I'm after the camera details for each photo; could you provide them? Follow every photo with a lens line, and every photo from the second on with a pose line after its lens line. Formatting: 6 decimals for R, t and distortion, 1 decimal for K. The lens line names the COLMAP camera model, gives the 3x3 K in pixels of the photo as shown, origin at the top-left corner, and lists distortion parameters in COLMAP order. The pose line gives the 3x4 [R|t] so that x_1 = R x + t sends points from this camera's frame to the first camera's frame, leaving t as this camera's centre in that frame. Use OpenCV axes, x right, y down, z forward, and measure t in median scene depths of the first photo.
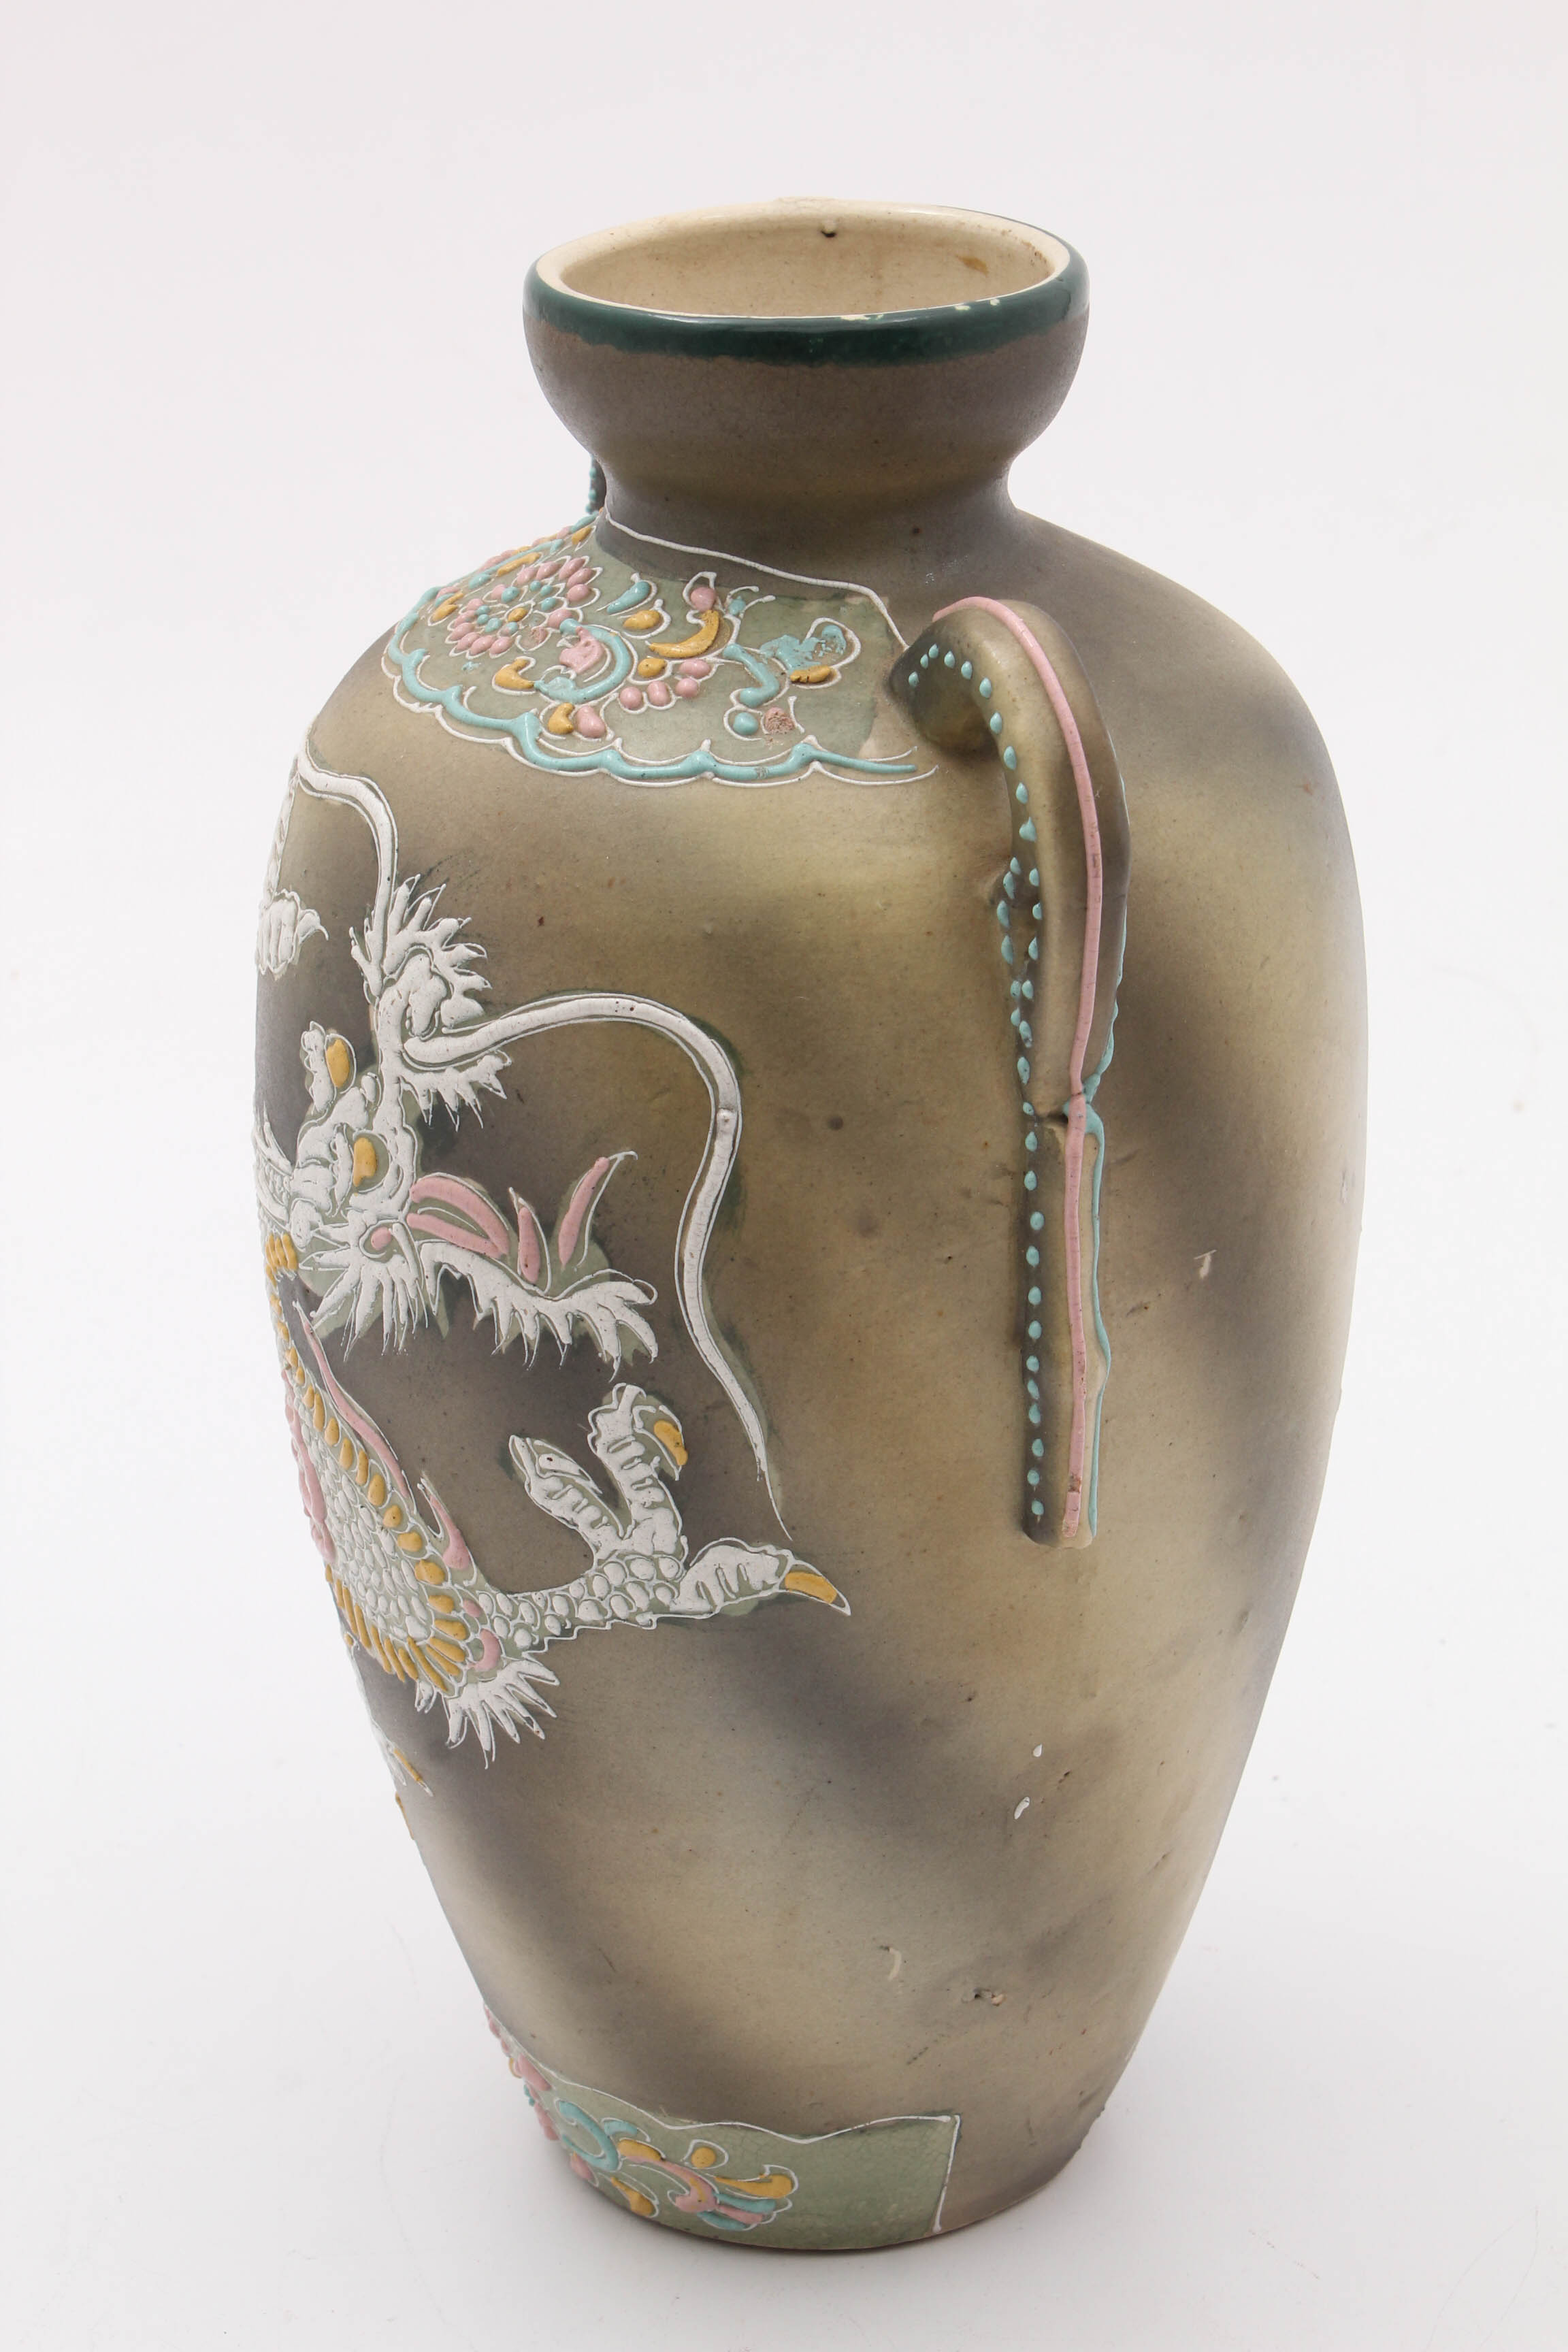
lens RADIAL K [[5225.5, 0, 783.3], [0, 5225.5, 1175.7], [0, 0, 1]] dist [0.035485, 0.000000]
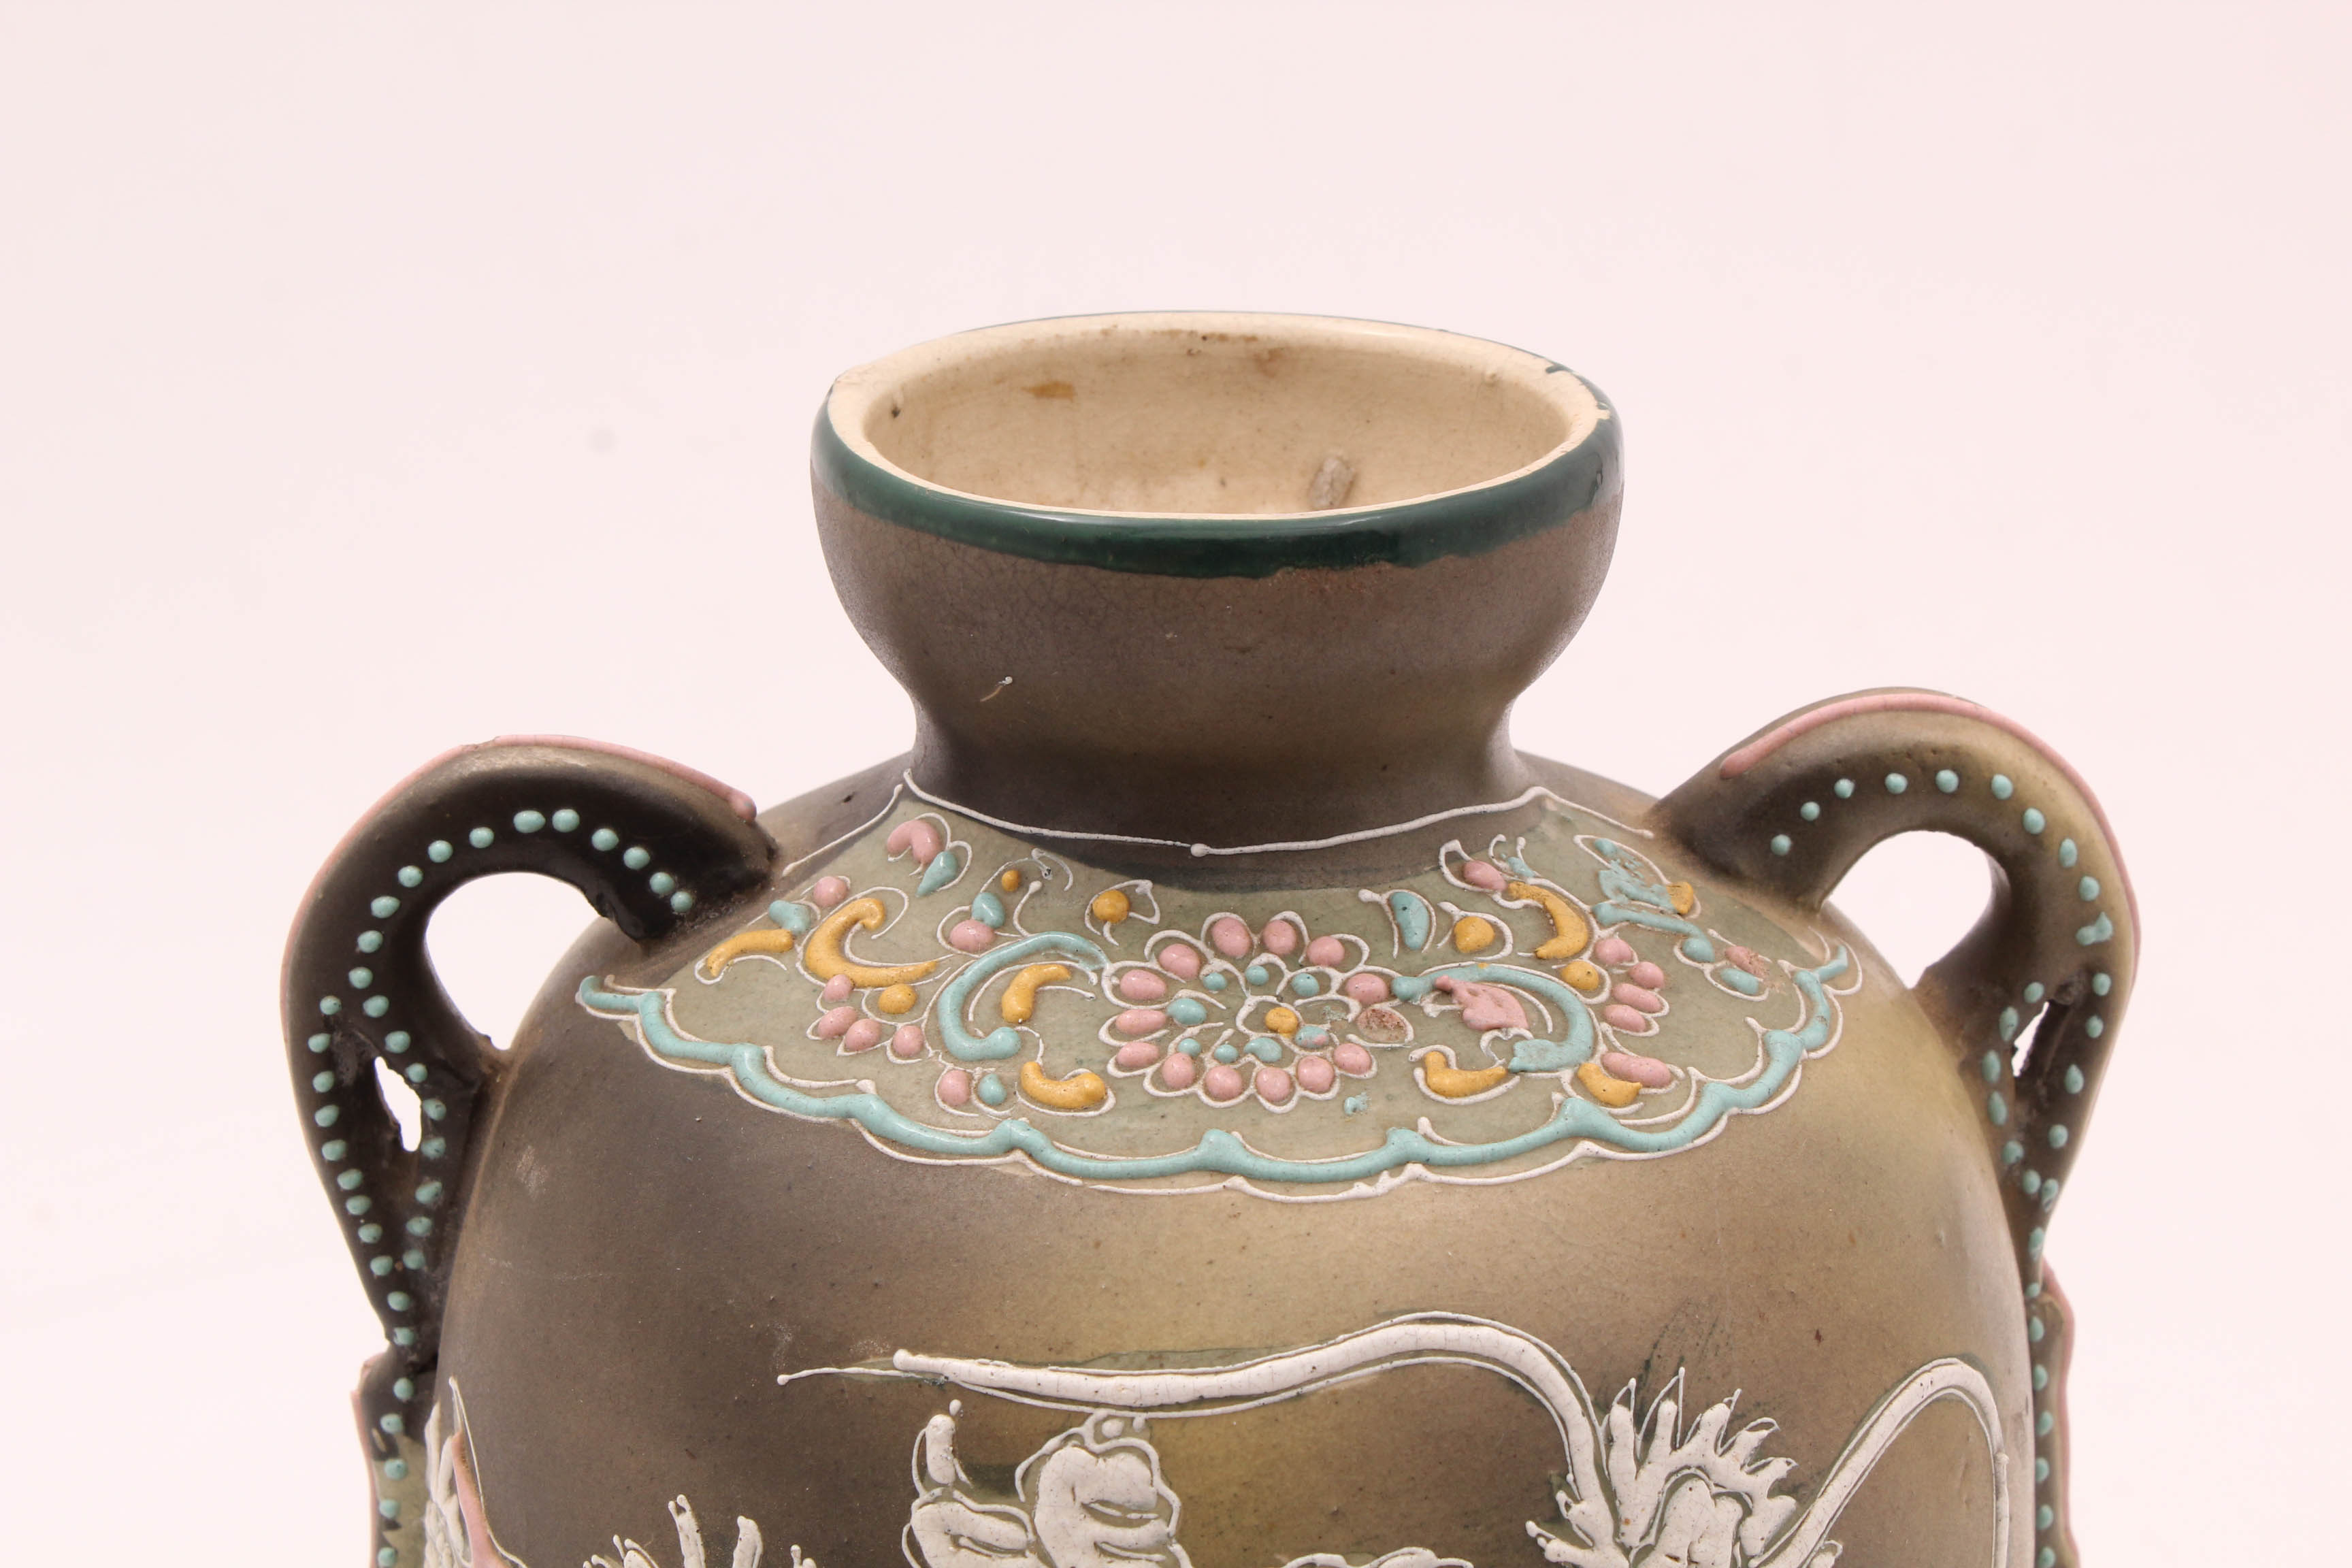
lens RADIAL K [[5207.9, 0, 1178.1], [0, 5207.9, 783.7], [0, 0, 1]] dist [0.086128, 0.000000]
pose [[0.265061, -0.306982, 0.914060, -0.660094], [0.367882, 0.908456, 0.198421, -0.276280], [-0.891295, 0.283672, 0.353729, 0.798354]]
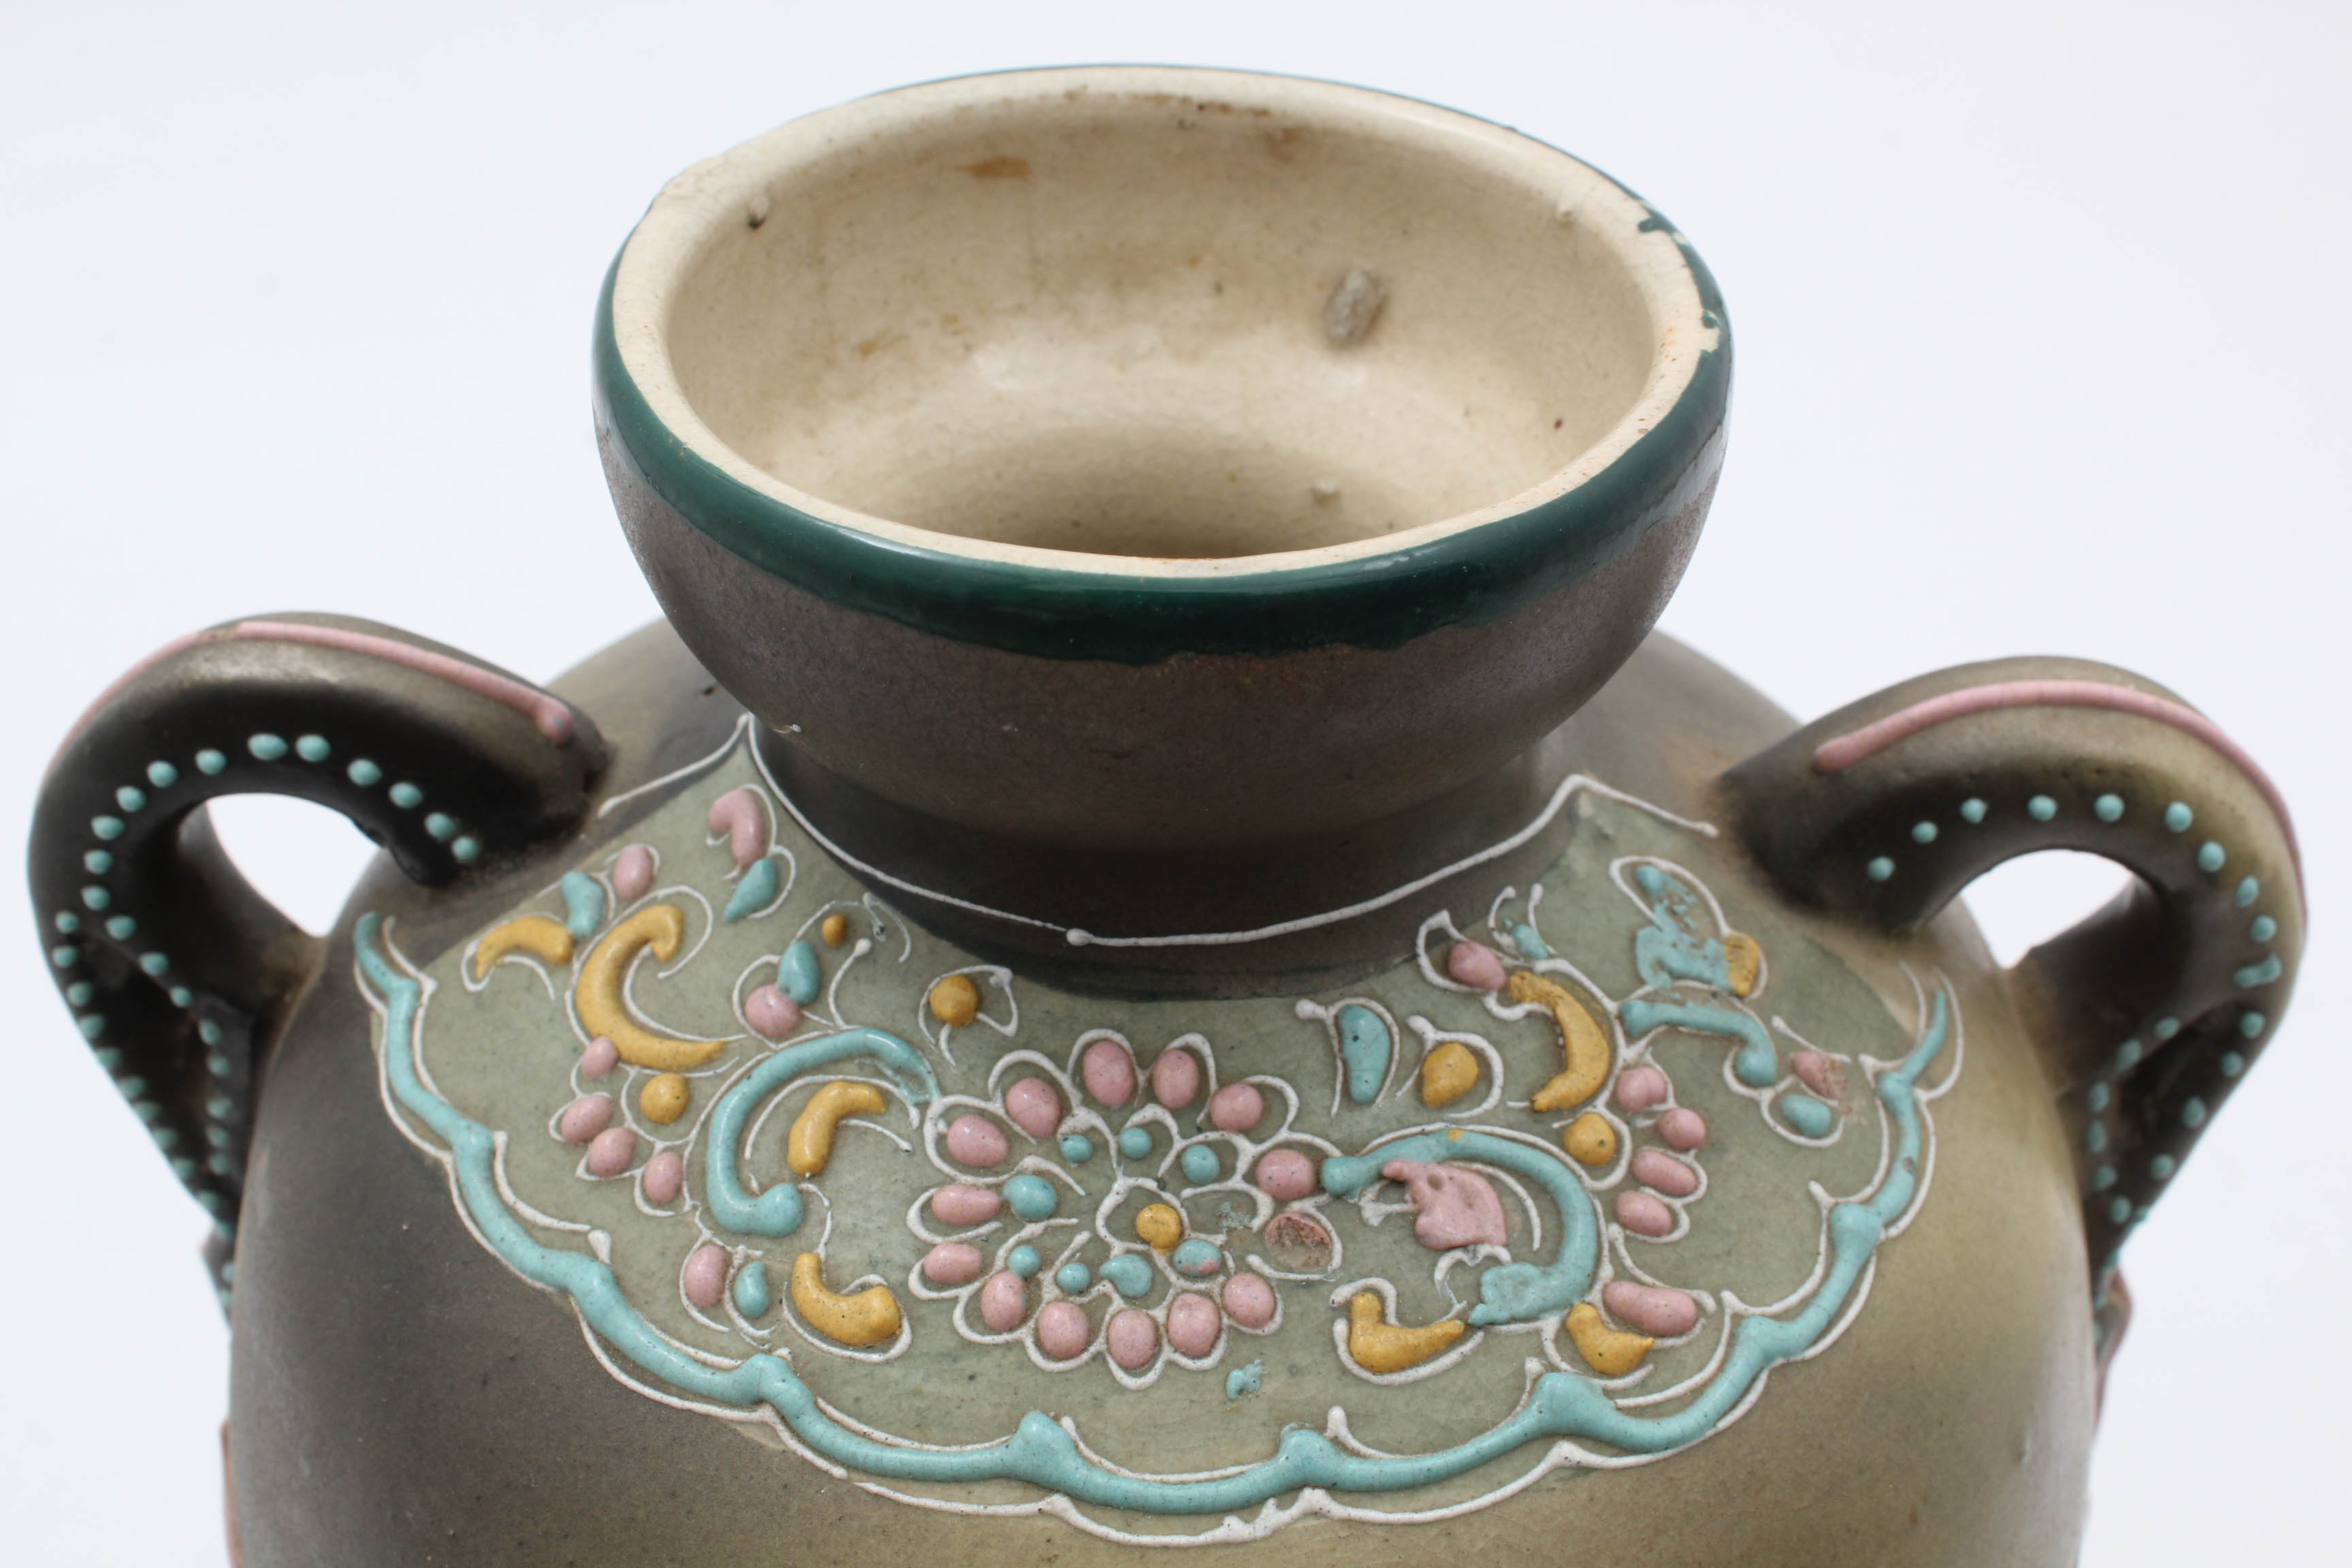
lens RADIAL K [[2779.1, 0, 1179.5], [0, 2779.1, 792.1], [0, 0, 1]] dist [-0.073210, 0.000000]
pose [[0.372483, -0.539954, 0.754789, -0.223386], [0.333967, 0.836817, 0.433824, -0.254190], [-0.865865, 0.090483, 0.492027, 0.901379]]
